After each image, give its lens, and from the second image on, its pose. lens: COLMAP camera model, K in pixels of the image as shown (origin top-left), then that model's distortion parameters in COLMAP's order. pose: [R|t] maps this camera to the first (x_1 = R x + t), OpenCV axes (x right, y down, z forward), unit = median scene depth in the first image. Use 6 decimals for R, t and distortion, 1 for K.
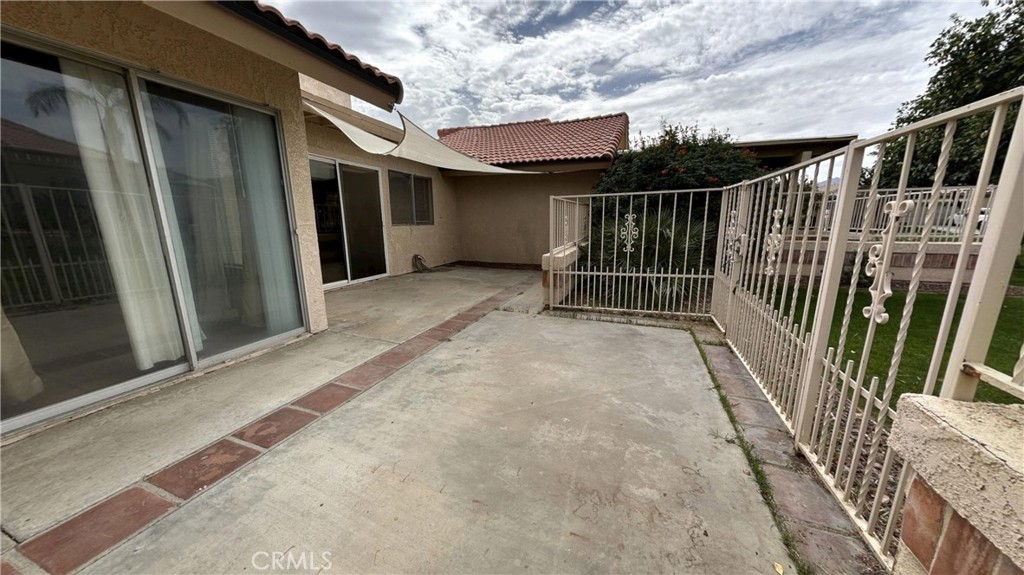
lens RADIAL K [[327.3, 0, 513.2], [0, 327.3, 285.4], [0, 0, 1]] dist [0.000352, 0.000039]
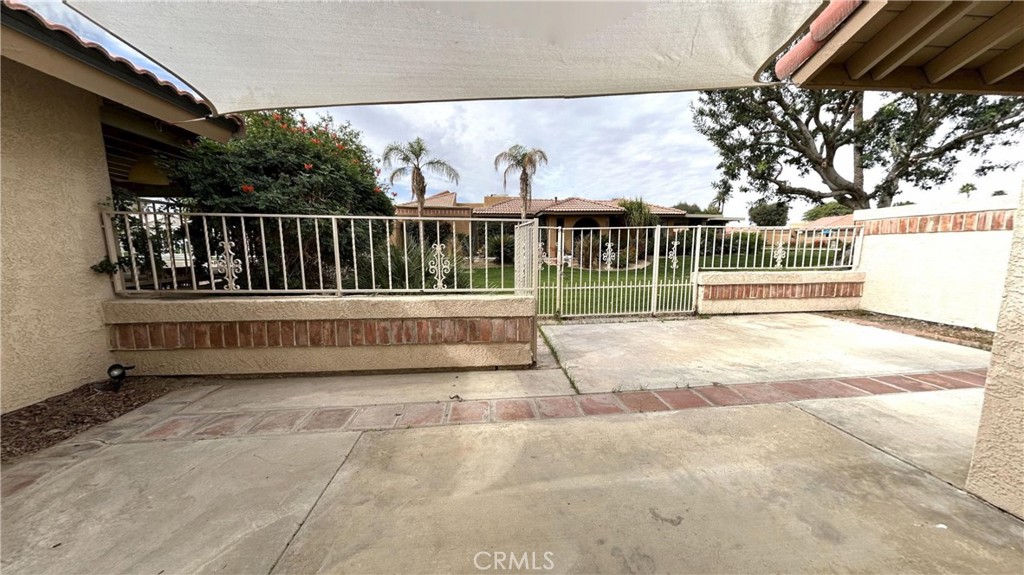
lens RADIAL K [[327.3, 0, 512.5], [0, 327.3, 291.1], [0, 0, 1]] dist [0.000352, 0.000039]
pose [[-0.437484, -0.108961, 0.892600, -0.753284], [0.192528, 0.958264, 0.211338, -0.374842], [-0.878374, 0.264308, -0.398247, 1.870819]]
